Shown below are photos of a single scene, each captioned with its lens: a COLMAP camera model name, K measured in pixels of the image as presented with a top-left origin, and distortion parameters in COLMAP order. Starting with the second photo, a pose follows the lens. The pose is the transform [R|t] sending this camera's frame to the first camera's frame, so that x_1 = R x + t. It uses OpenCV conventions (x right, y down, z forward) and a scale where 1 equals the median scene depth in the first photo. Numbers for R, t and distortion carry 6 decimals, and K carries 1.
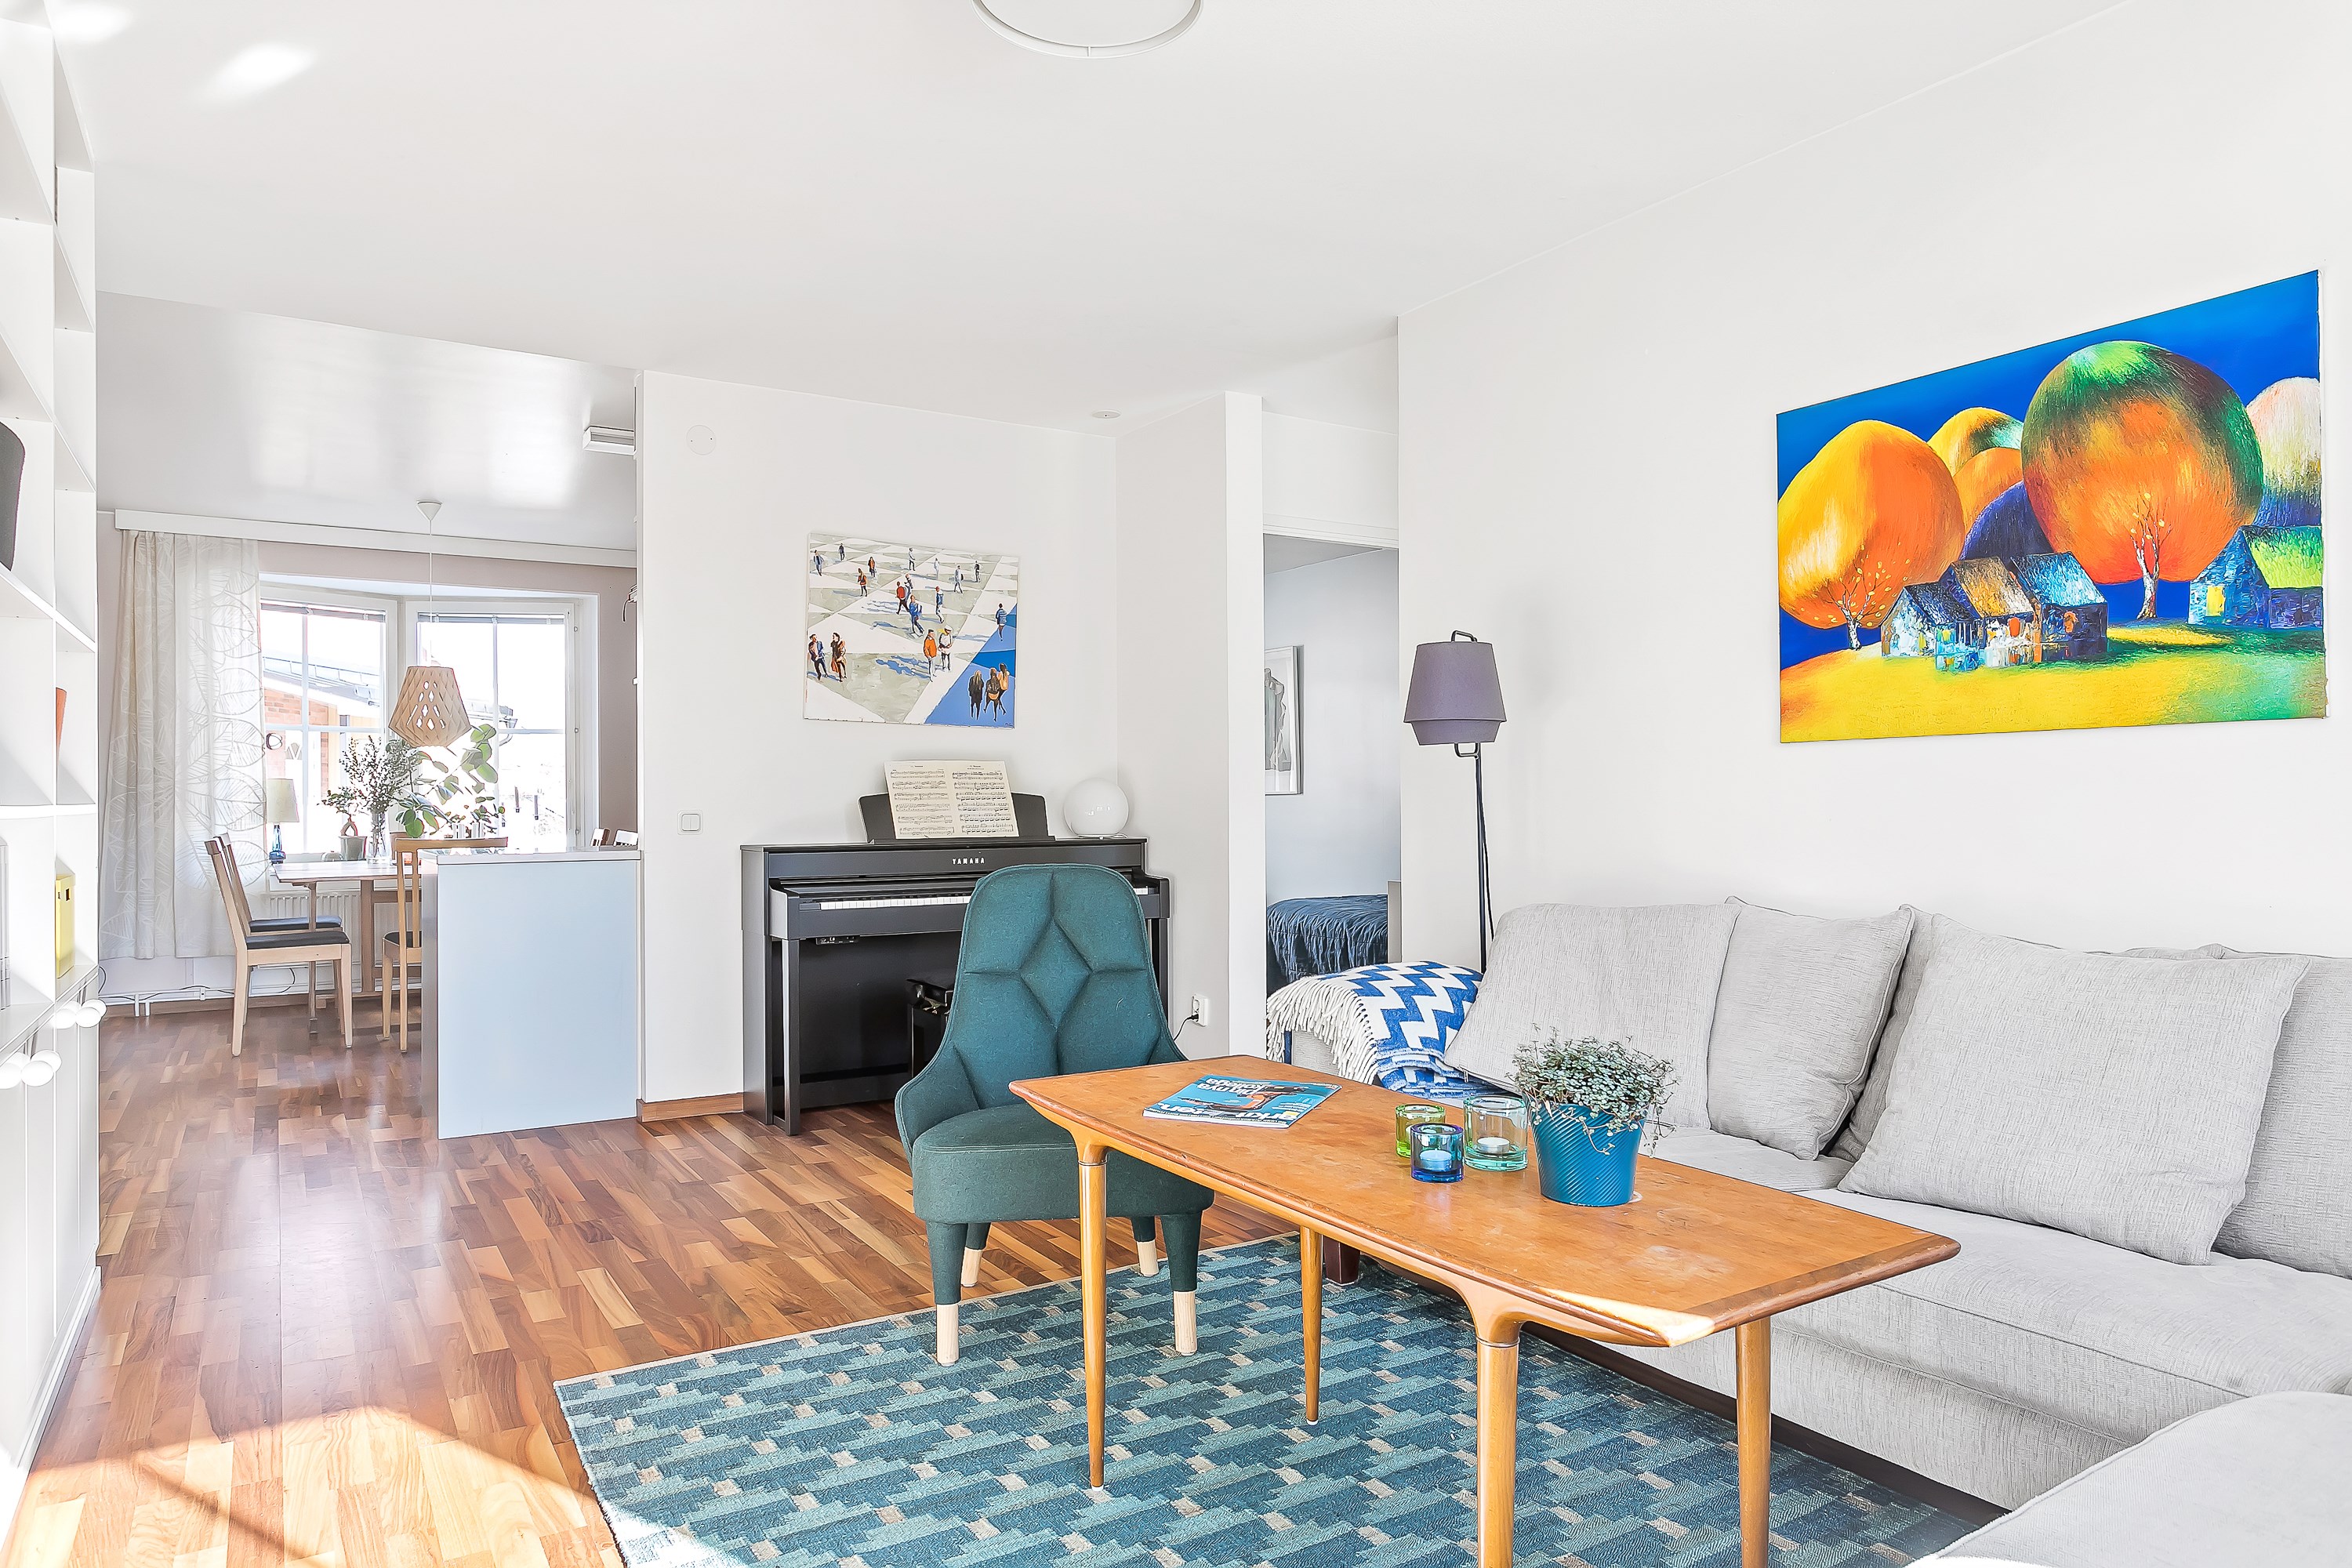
lens RADIAL K [[1474.7, 0, 1188.8], [0, 1474.7, 776.3], [0, 0, 1]] dist [-0.012270, 0.000577]
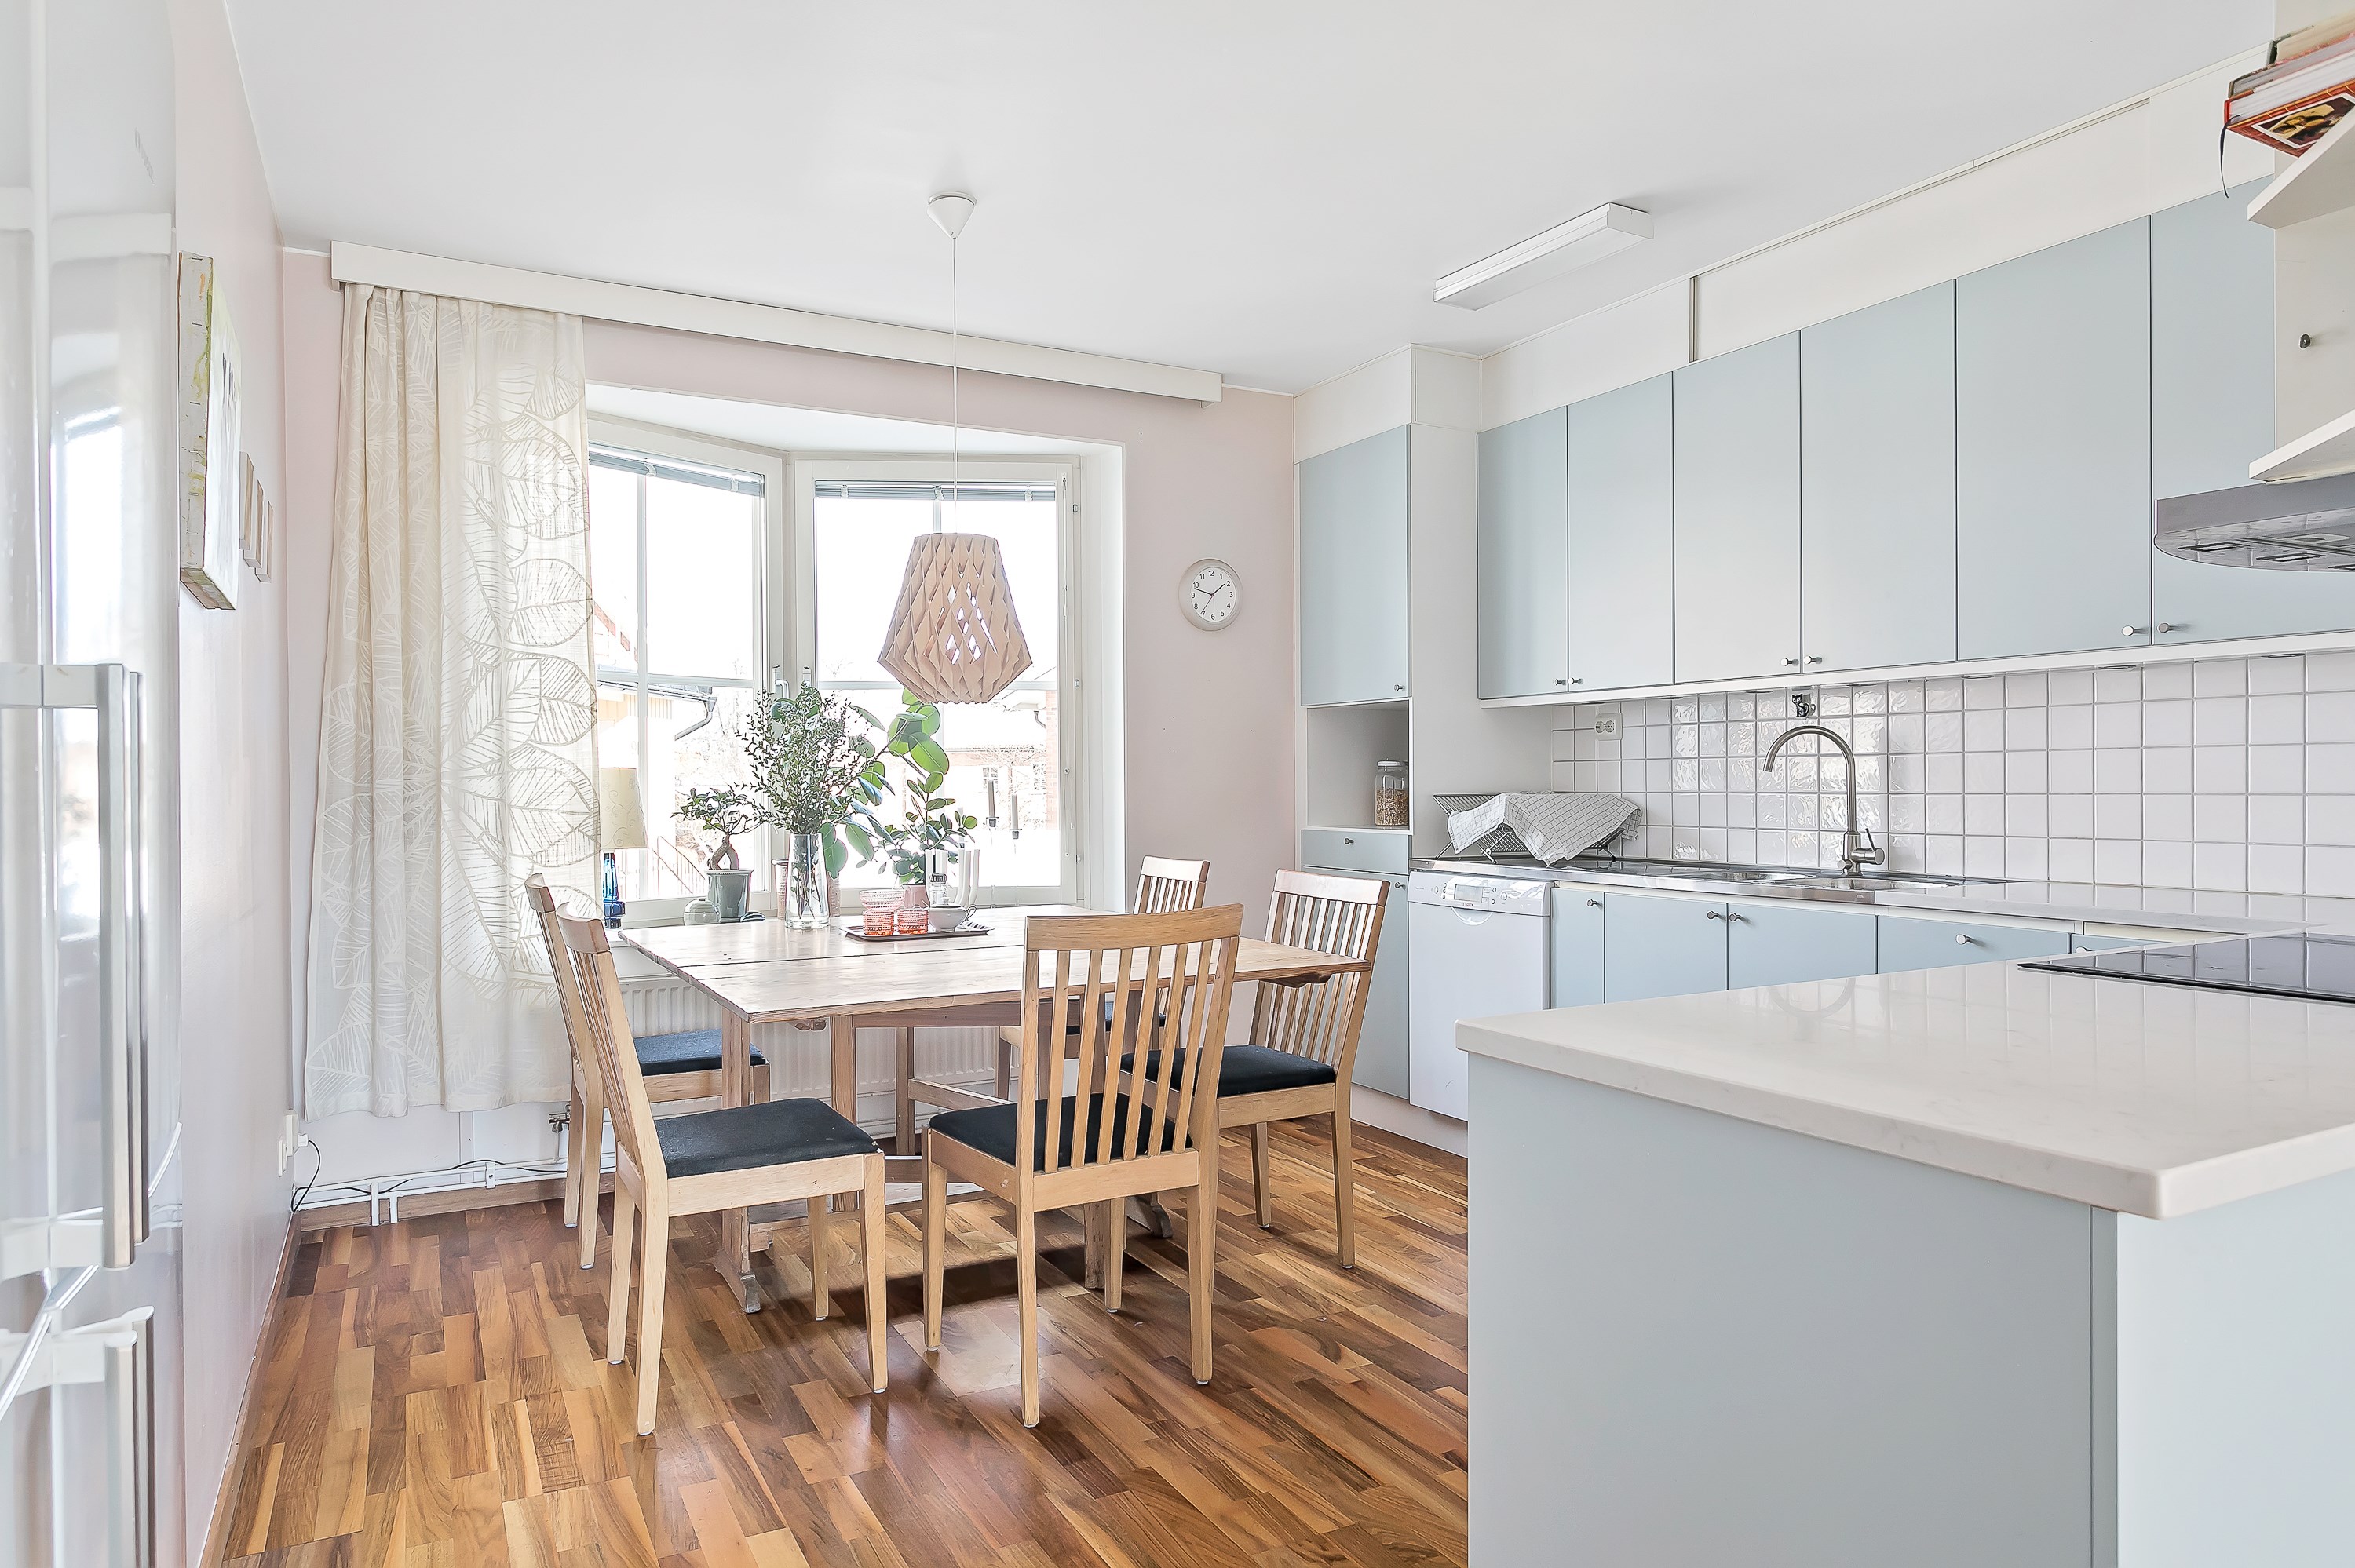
lens RADIAL K [[1476.3, 0, 1178.7], [0, 1476.3, 779.8], [0, 0, 1]] dist [-0.012270, 0.000577]
pose [[0.996813, 0.001890, -0.079755, -0.384266], [-0.000930, 0.999927, 0.012072, -0.000855], [0.079772, -0.011960, 0.996741, 0.494360]]
